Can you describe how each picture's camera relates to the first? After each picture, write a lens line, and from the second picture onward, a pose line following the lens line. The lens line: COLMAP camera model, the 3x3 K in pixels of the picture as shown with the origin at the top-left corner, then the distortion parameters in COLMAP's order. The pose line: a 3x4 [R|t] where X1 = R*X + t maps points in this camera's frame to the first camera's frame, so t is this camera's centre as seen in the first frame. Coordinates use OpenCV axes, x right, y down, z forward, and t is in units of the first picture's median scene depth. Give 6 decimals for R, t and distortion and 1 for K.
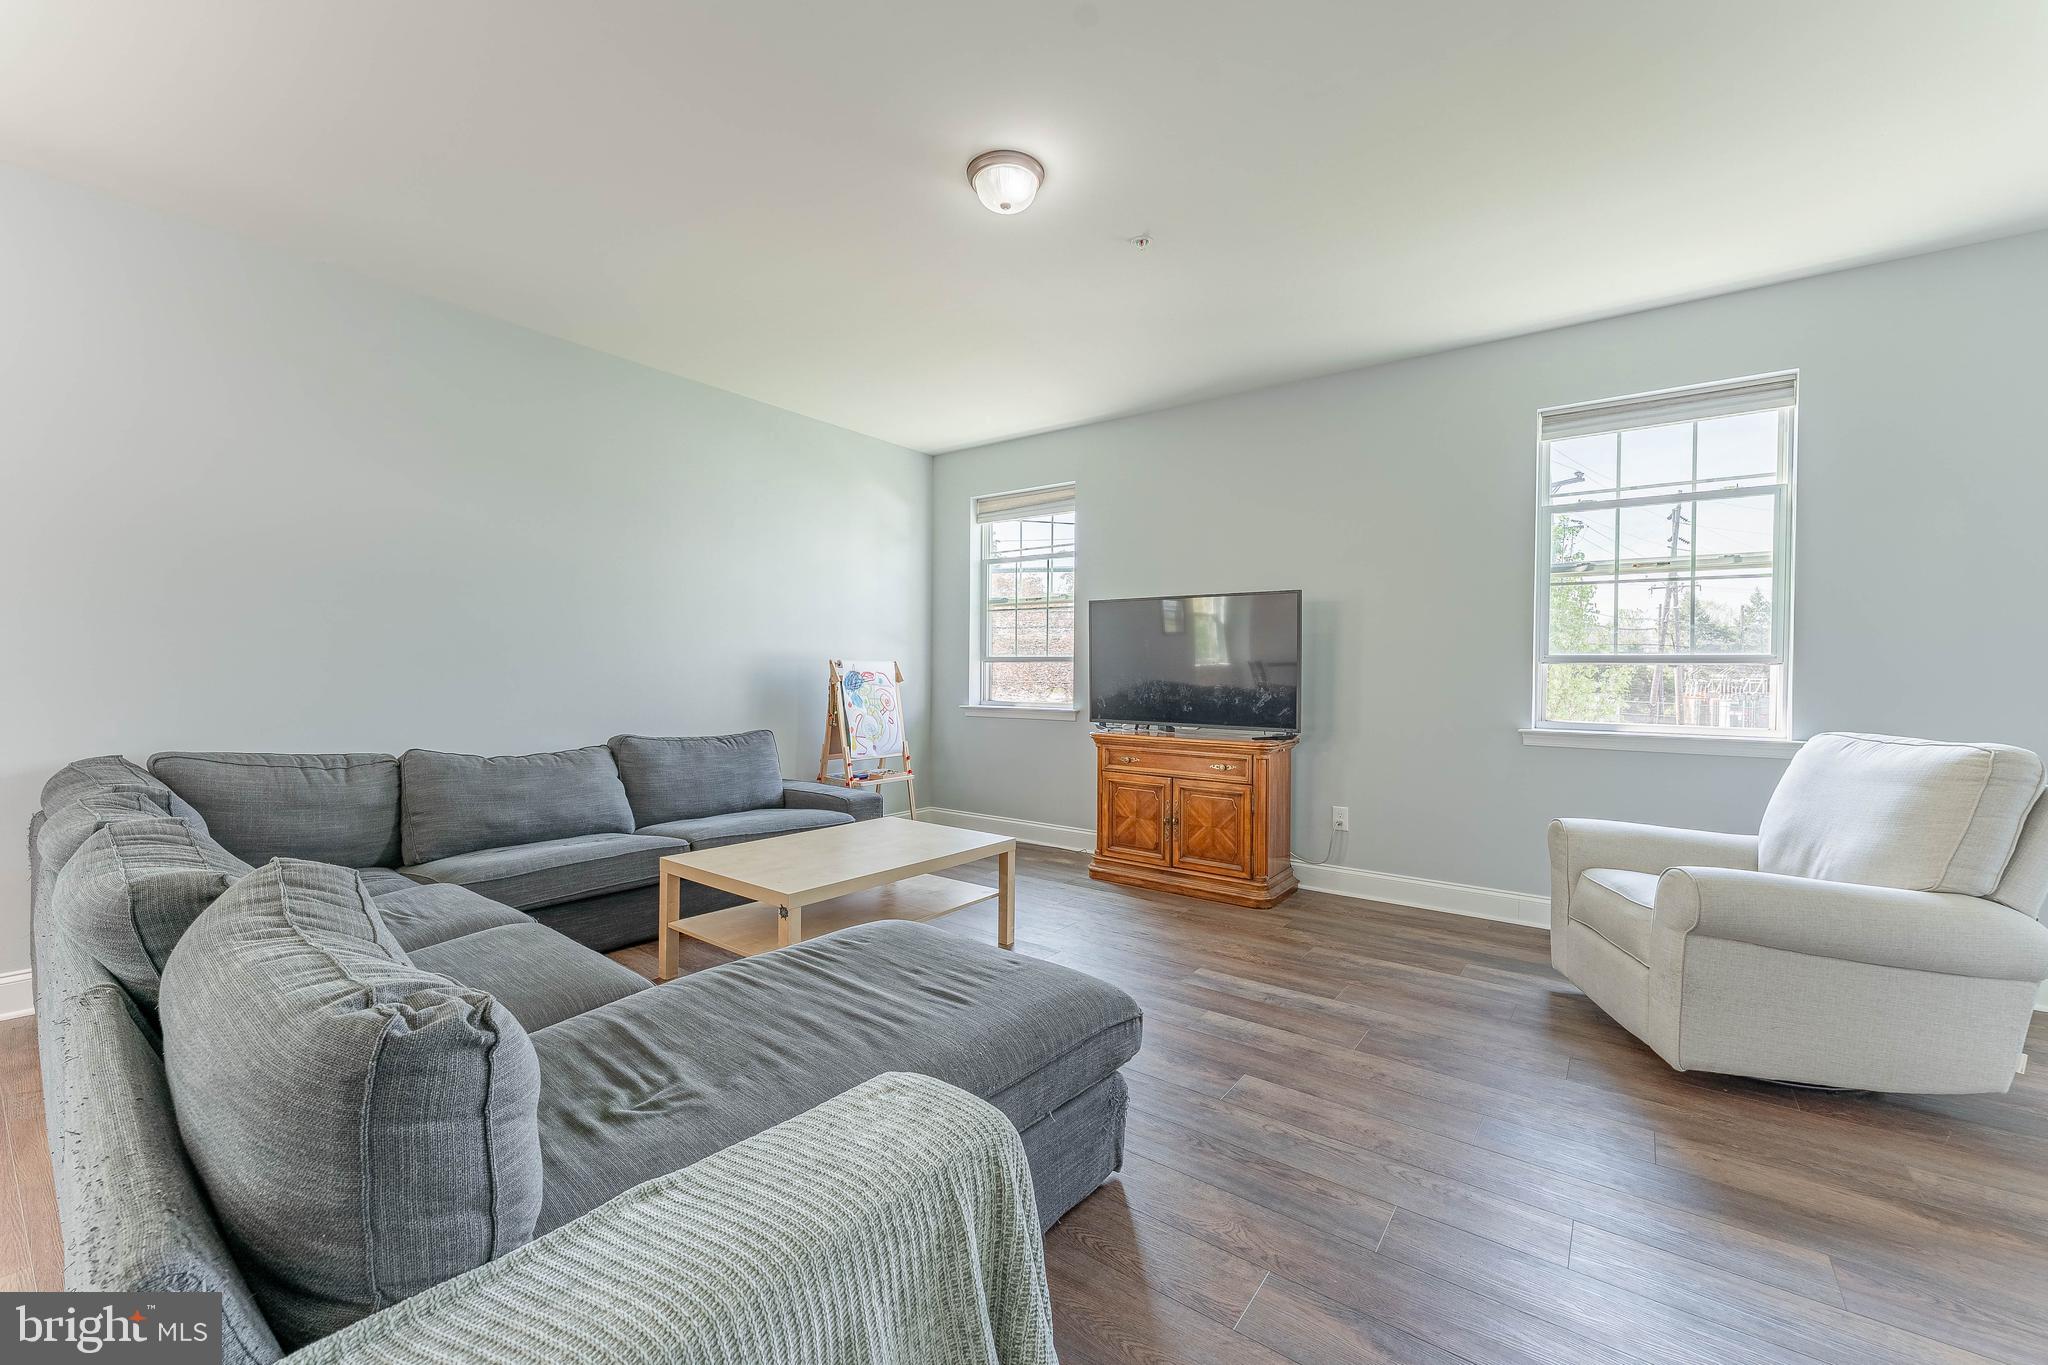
lens RADIAL K [[823.0, 0, 1016.1], [0, 823.0, 681.0], [0, 0, 1]] dist [-0.002798, -0.000364]
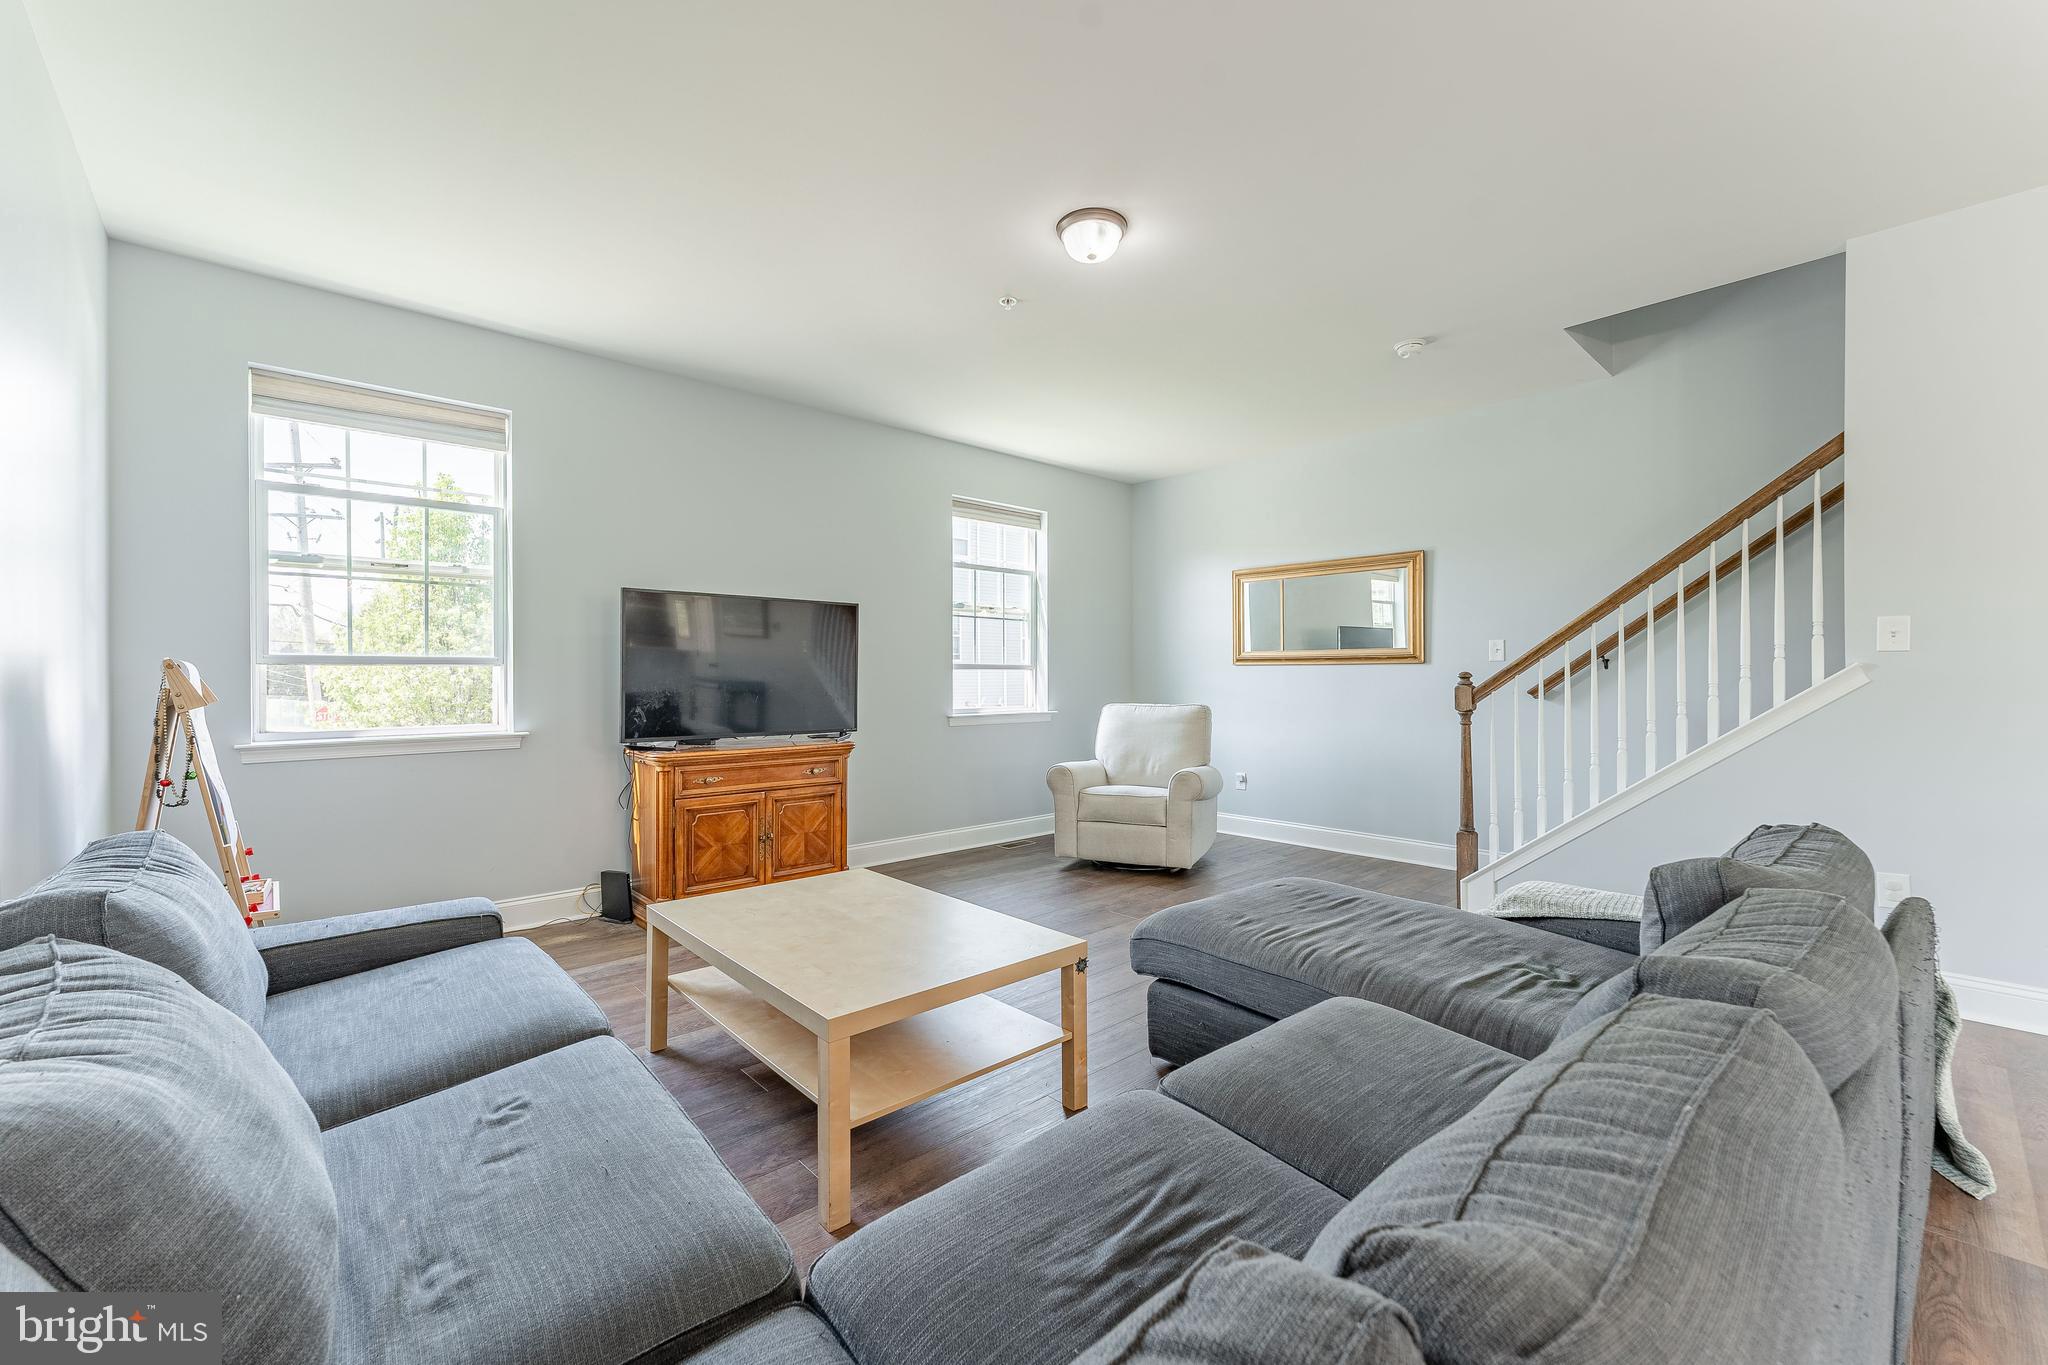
lens RADIAL K [[822.2, 0, 1018.5], [0, 822.2, 681.8], [0, 0, 1]] dist [-0.000176, -0.000551]
pose [[0.182672, -0.015247, 0.983056, -0.648116], [0.014512, 0.999813, 0.012810, -0.013661], [-0.983067, 0.011926, 0.182859, 0.521402]]
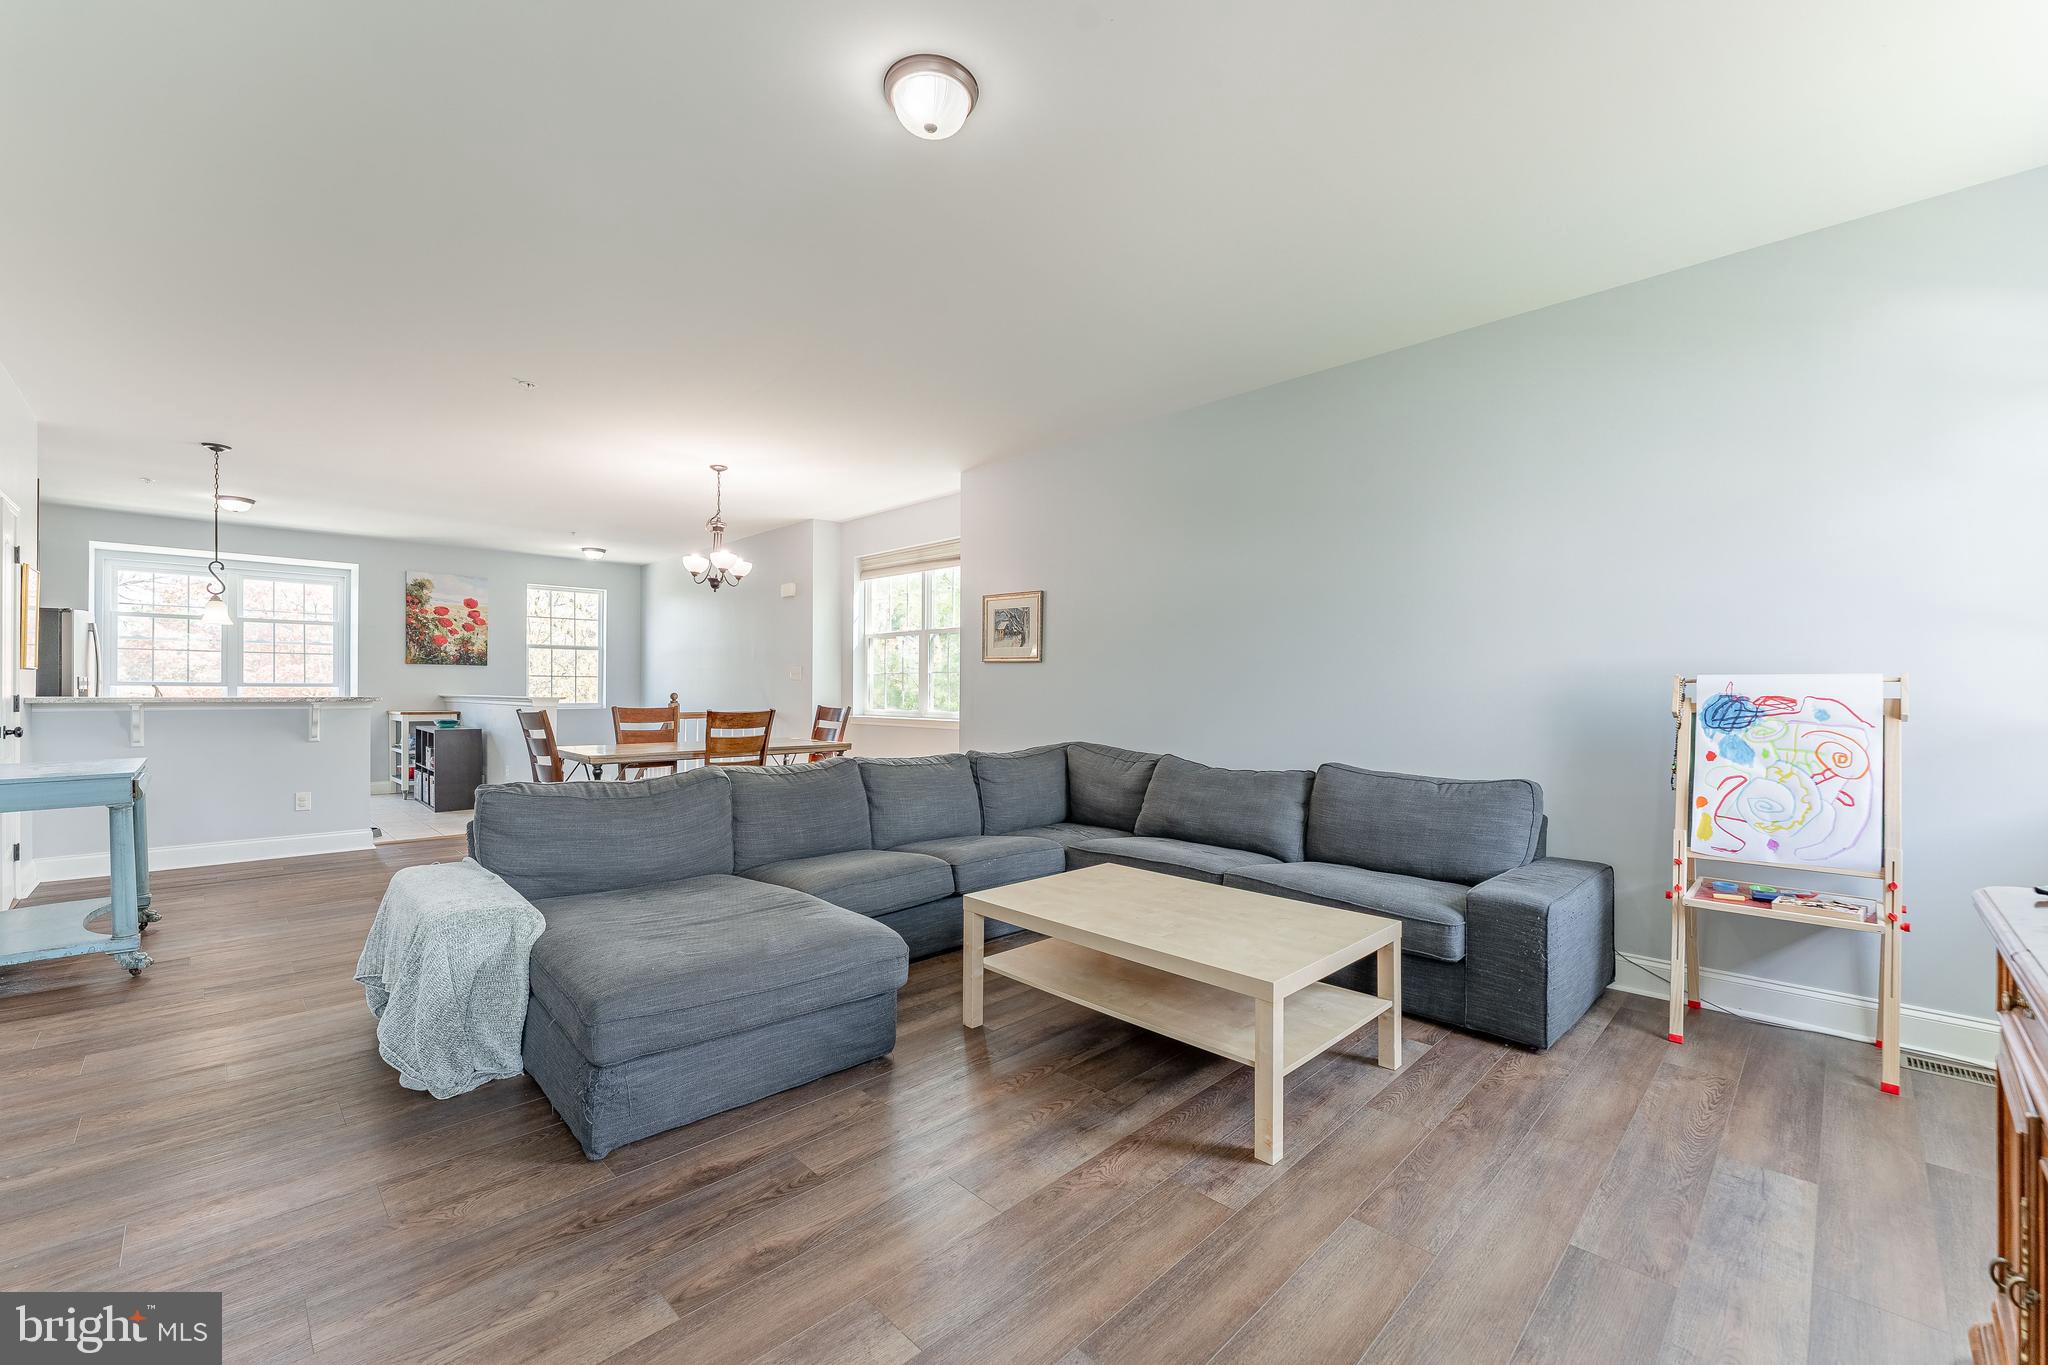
lens RADIAL K [[826.8, 0, 1021.8], [0, 826.8, 693.5], [0, 0, 1]] dist [0.000617, -0.000098]
pose [[-0.143748, -0.008583, -0.989577, 0.458102], [-0.015864, 0.999854, -0.006367, -0.002284], [0.989487, 0.014783, -0.143863, 0.703830]]
